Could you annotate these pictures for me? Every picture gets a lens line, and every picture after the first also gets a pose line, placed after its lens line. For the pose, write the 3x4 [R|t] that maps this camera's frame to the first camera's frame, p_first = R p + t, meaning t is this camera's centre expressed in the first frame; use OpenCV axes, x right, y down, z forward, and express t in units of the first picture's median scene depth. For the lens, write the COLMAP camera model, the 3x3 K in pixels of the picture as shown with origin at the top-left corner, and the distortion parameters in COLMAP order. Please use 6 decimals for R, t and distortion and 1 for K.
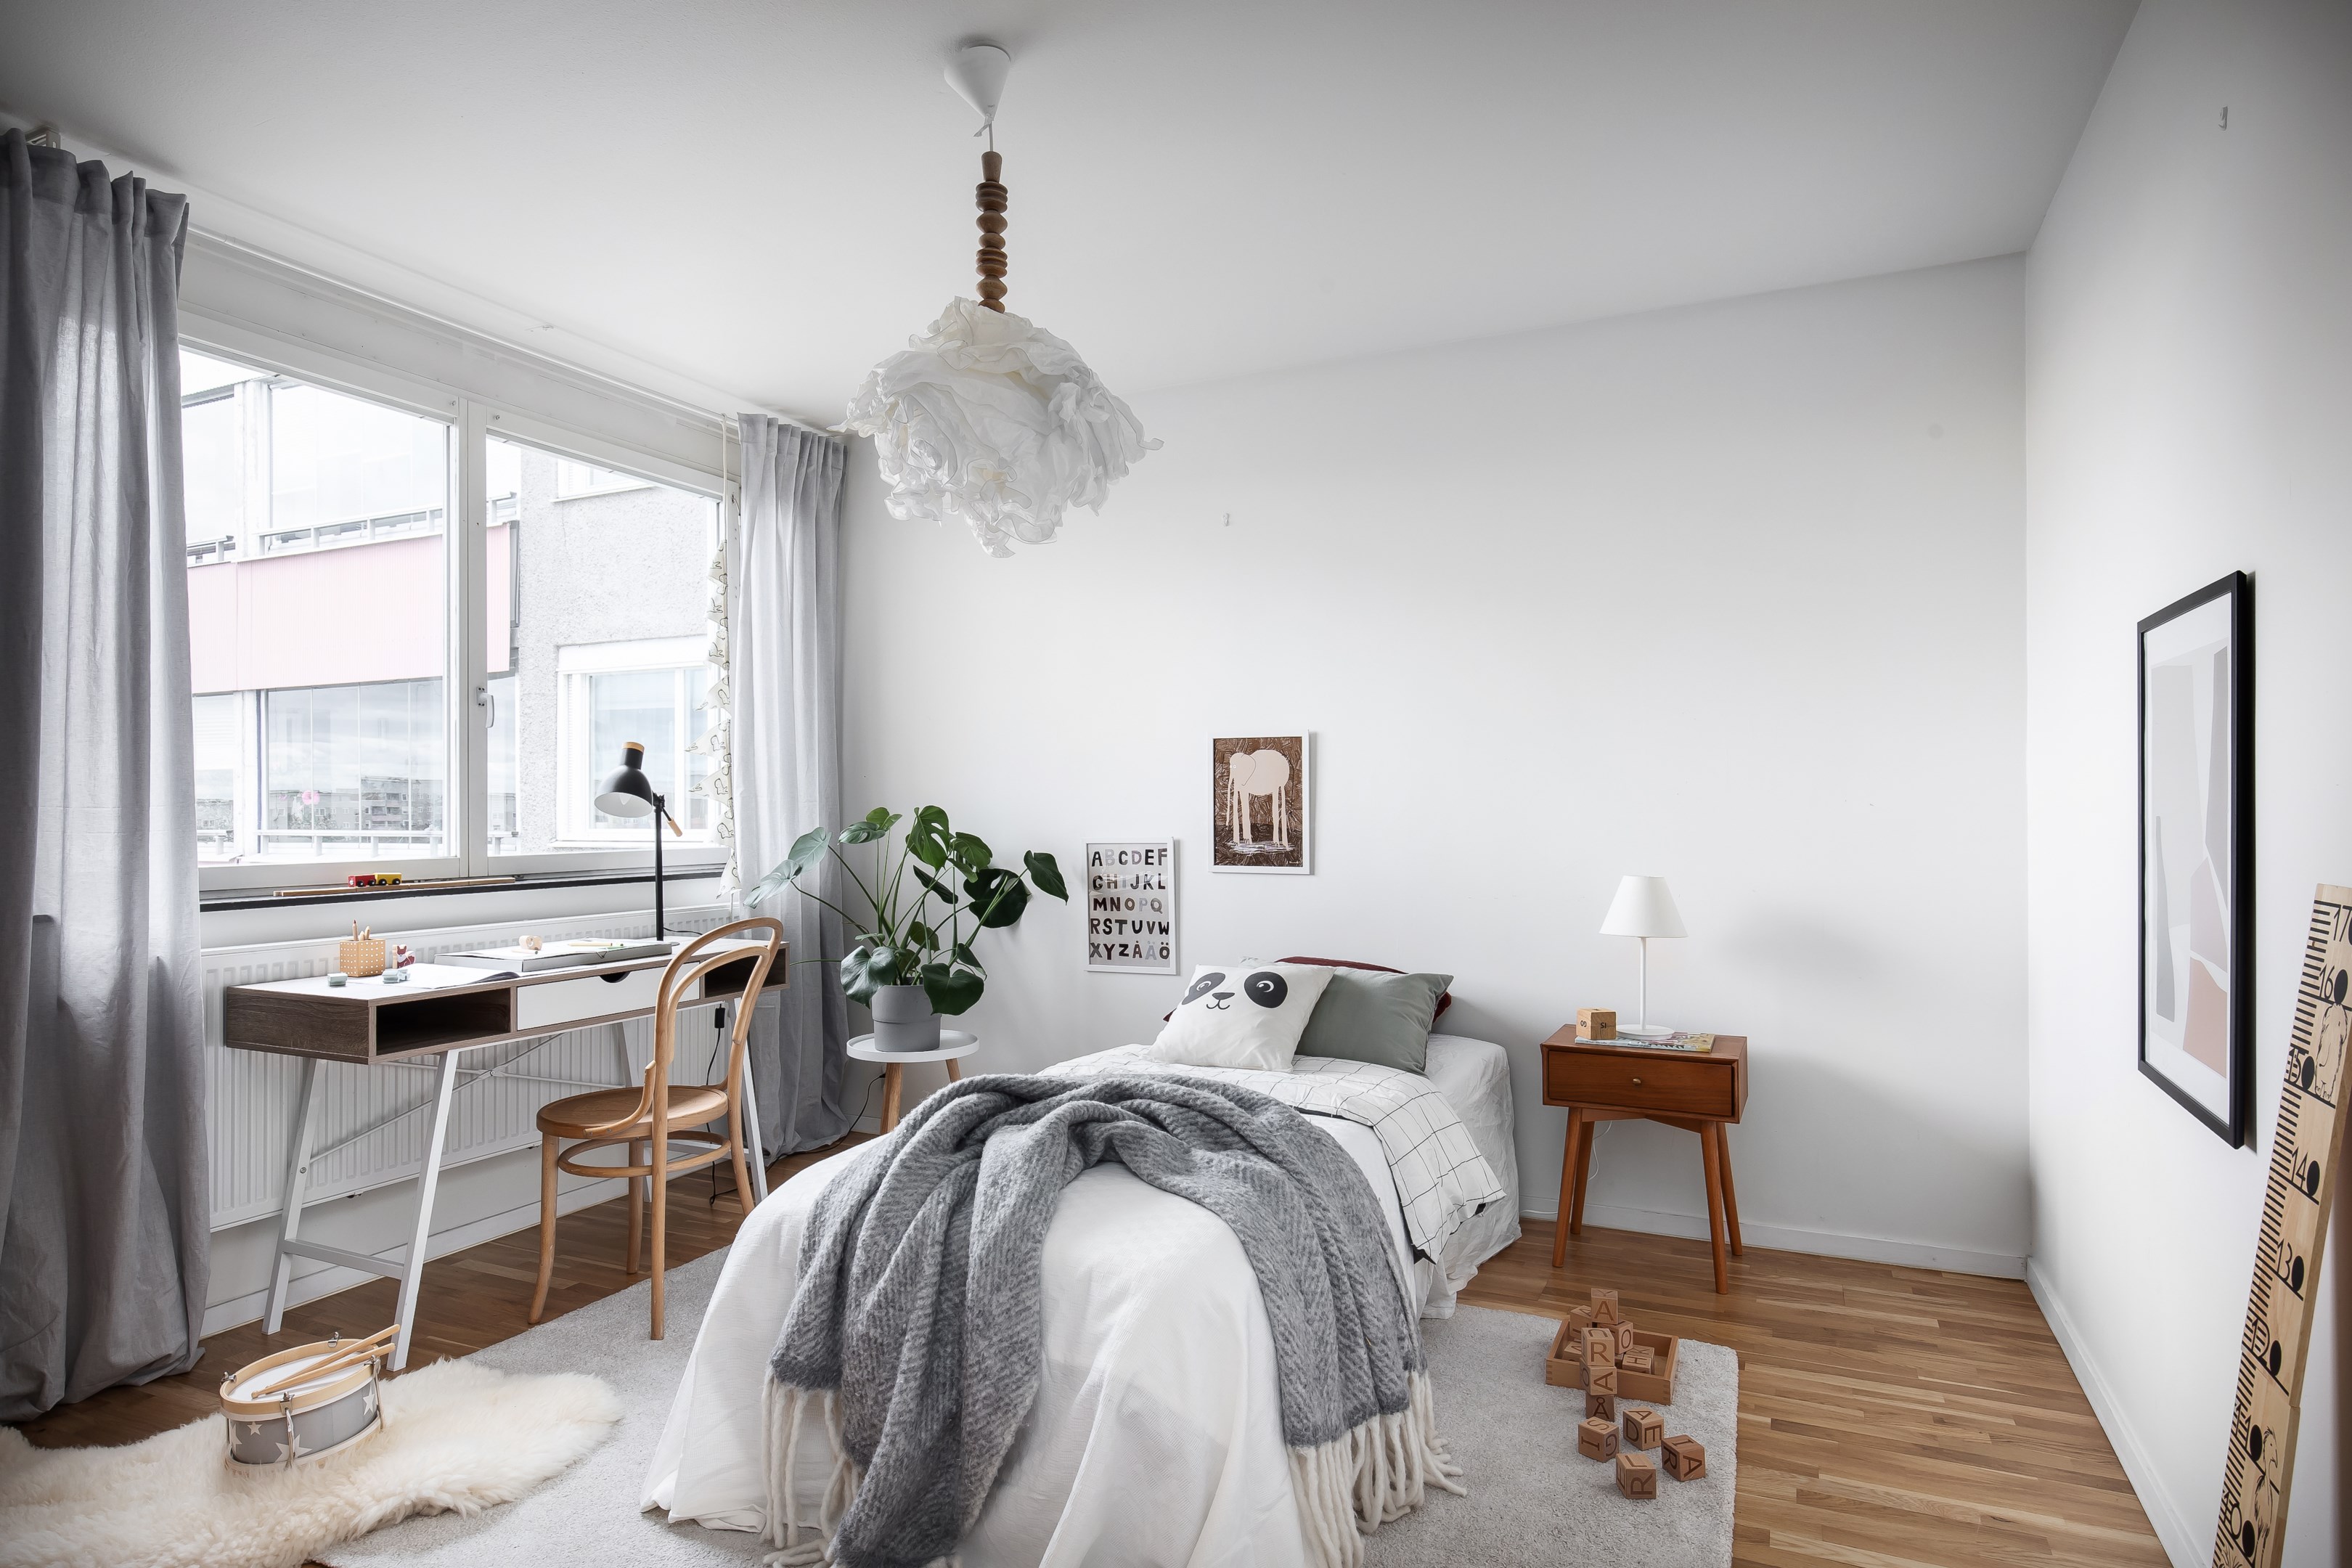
lens RADIAL K [[1316.3, 0, 1169.6], [0, 1316.3, 795.2], [0, 0, 1]] dist [0.003883, 0.000067]
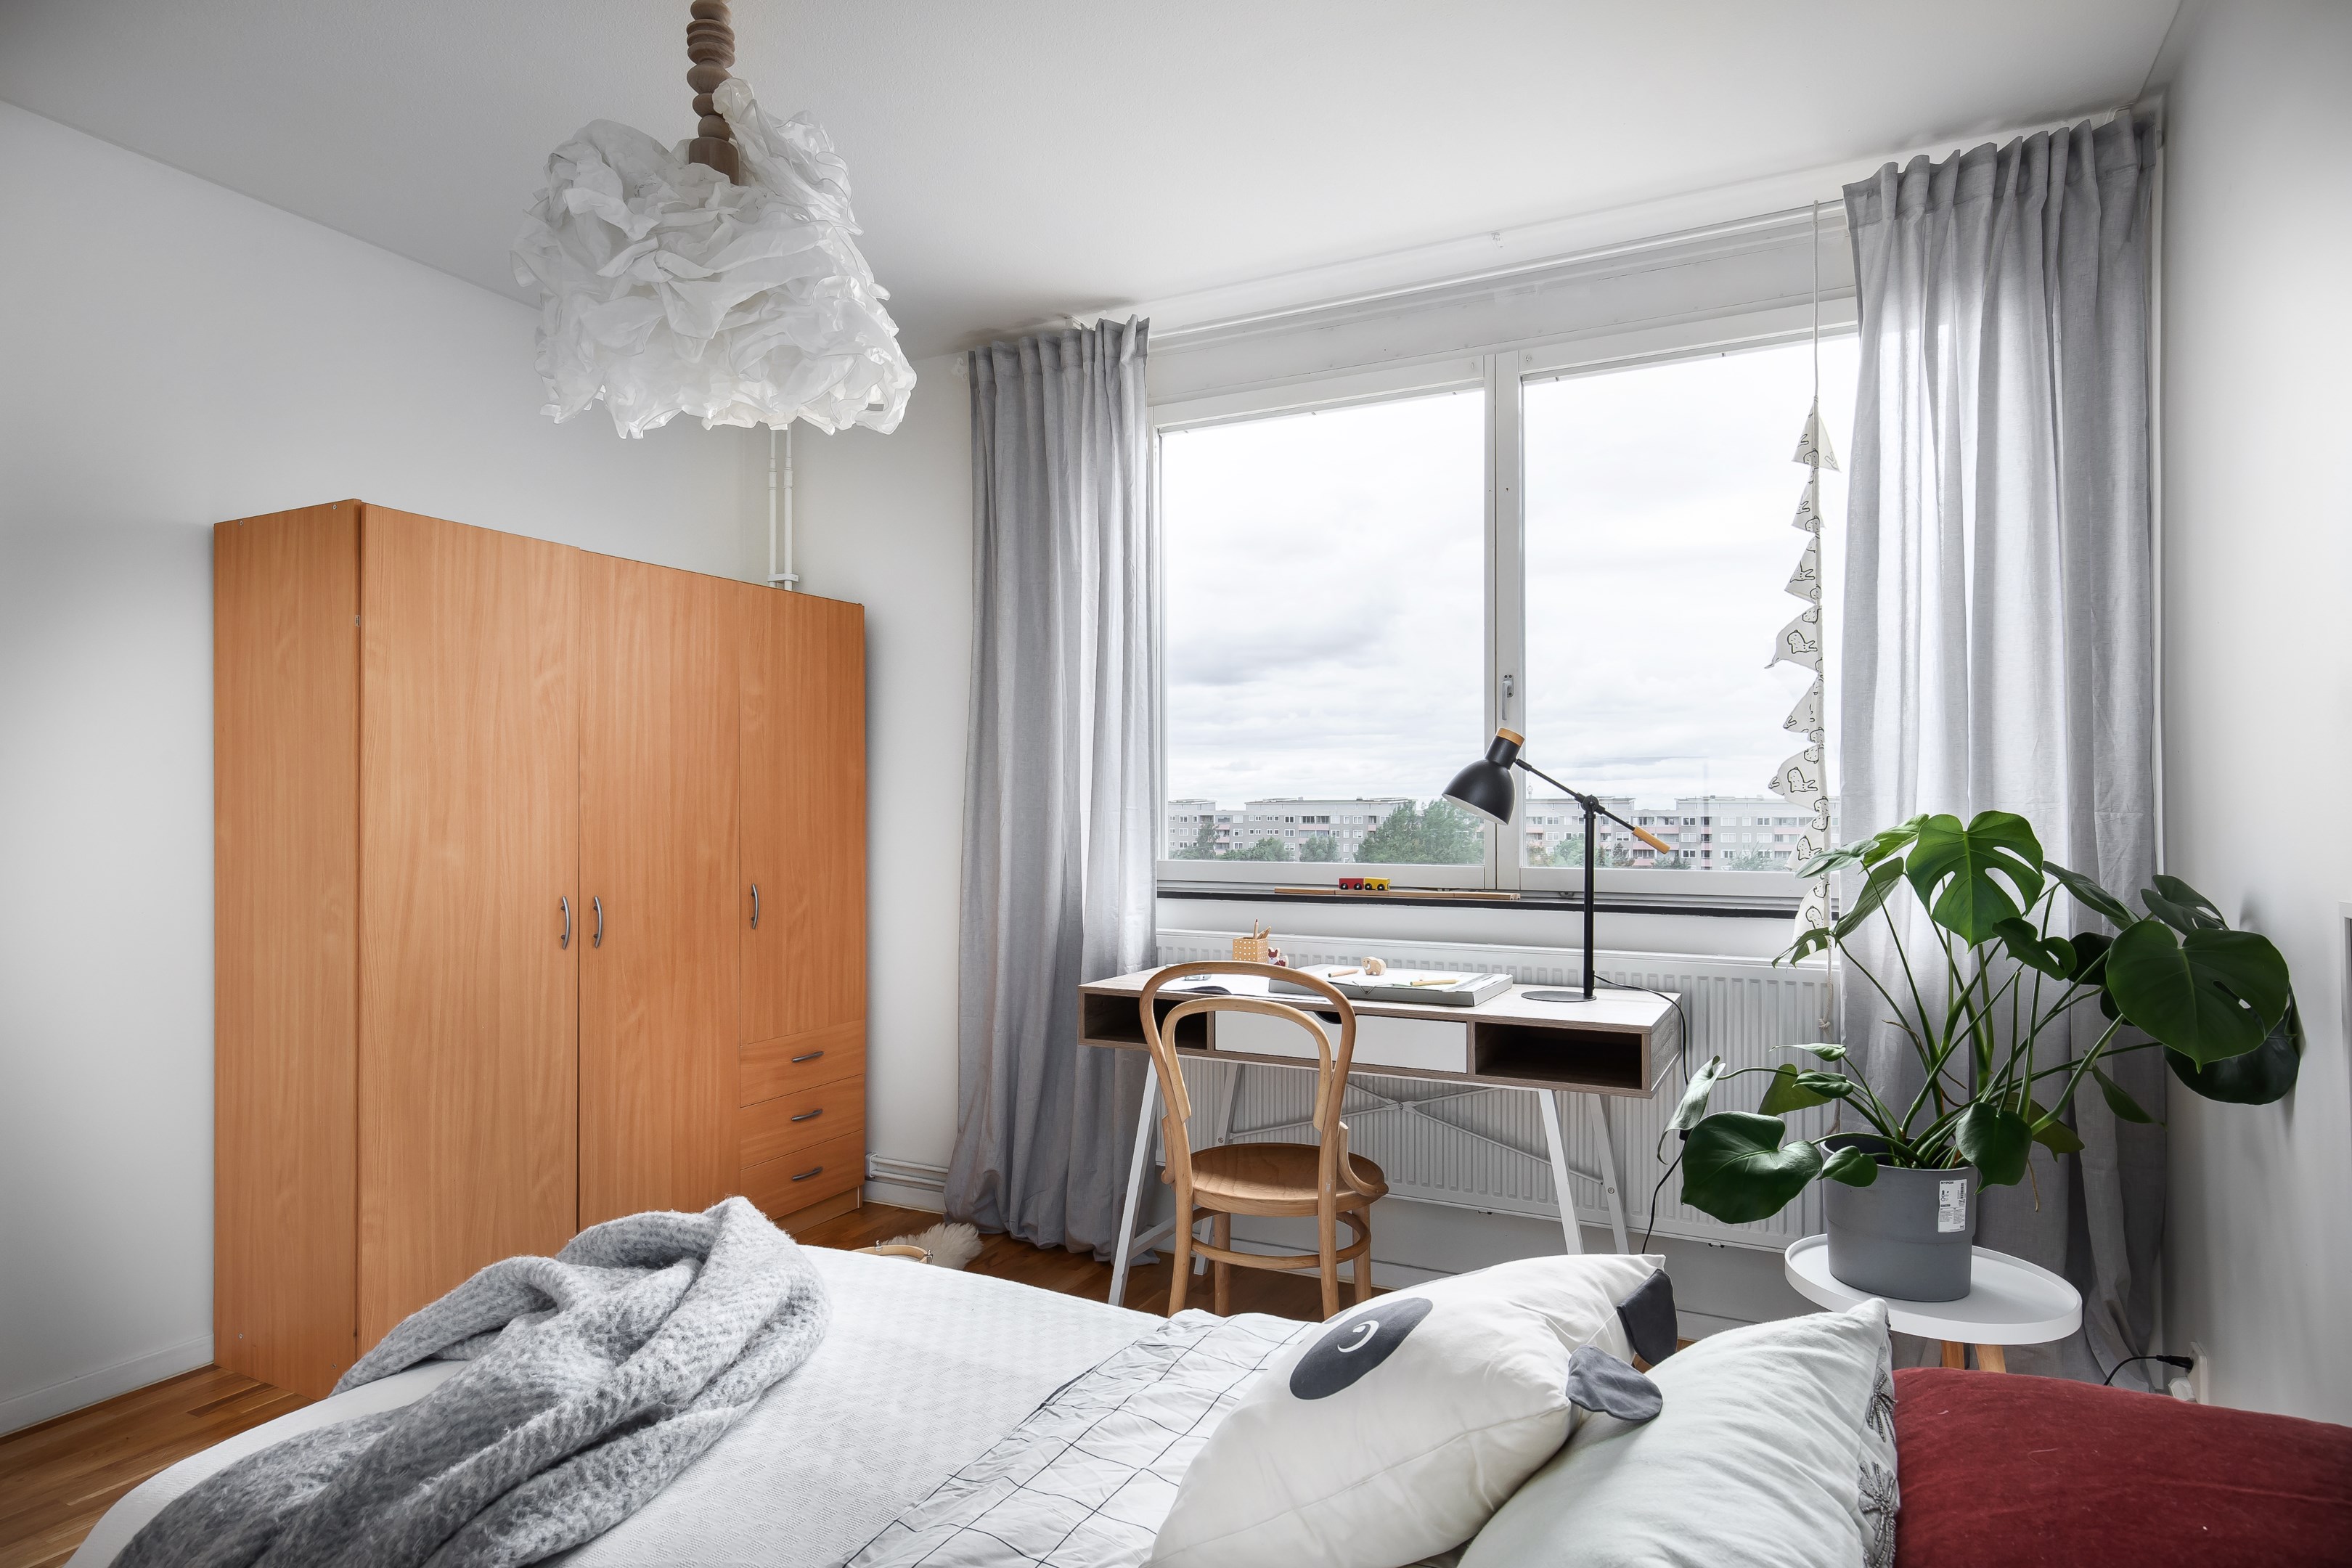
lens RADIAL K [[1316.3, 0, 1169.6], [0, 1316.3, 795.2], [0, 0, 1]] dist [0.003883, 0.000067]
pose [[-0.031101, -0.003790, -0.999509, 0.355273], [0.010160, 0.999940, -0.004108, 0.000207], [0.999465, -0.010283, -0.031060, 0.790424]]
